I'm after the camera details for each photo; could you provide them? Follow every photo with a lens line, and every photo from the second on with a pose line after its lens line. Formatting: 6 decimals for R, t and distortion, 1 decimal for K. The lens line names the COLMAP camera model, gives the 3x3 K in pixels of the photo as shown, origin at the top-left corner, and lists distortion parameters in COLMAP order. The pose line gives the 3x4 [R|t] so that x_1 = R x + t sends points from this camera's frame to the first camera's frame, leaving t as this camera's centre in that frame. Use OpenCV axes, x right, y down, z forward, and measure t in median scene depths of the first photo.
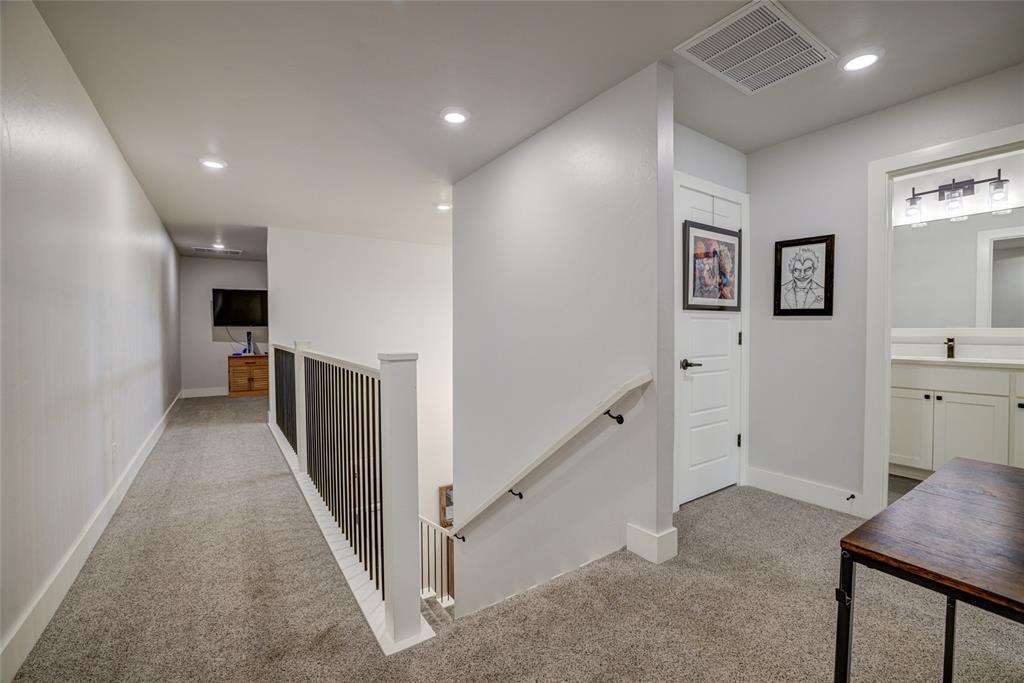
lens RADIAL K [[440.0, 0, 515.7], [0, 440.0, 342.7], [0, 0, 1]] dist [-0.042760, 0.014179]
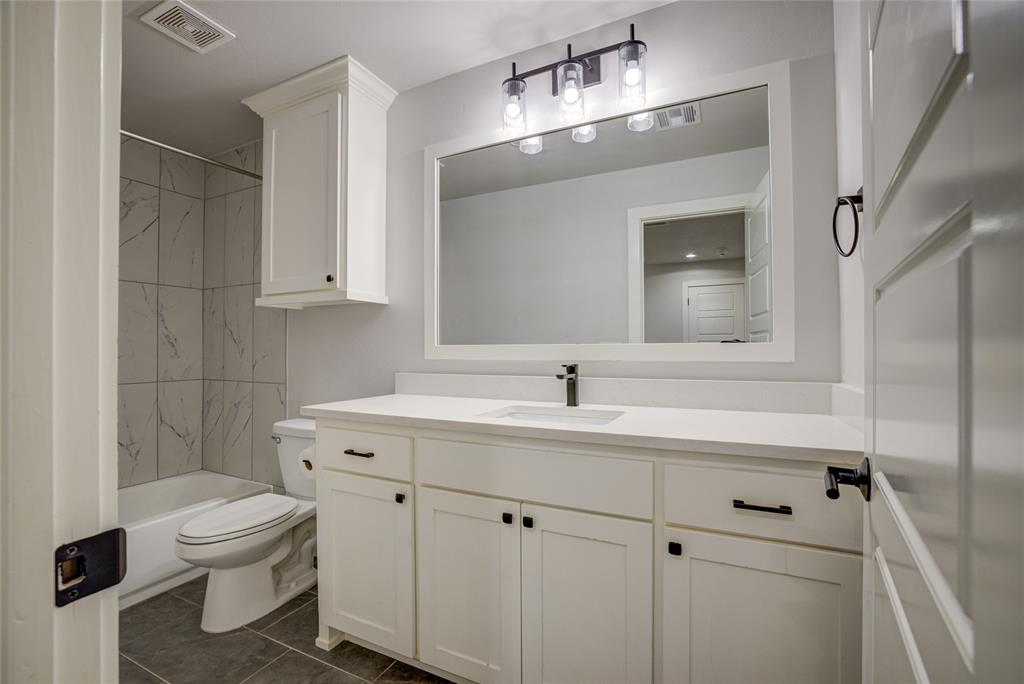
lens RADIAL K [[440.0, 0, 515.7], [0, 440.0, 343.2], [0, 0, 1]] dist [-0.042760, 0.014179]
pose [[0.870010, 0.004671, 0.493012, 0.737836], [0.012924, 0.999395, -0.032276, -0.020296], [-0.492864, 0.034453, 0.869424, 0.614719]]
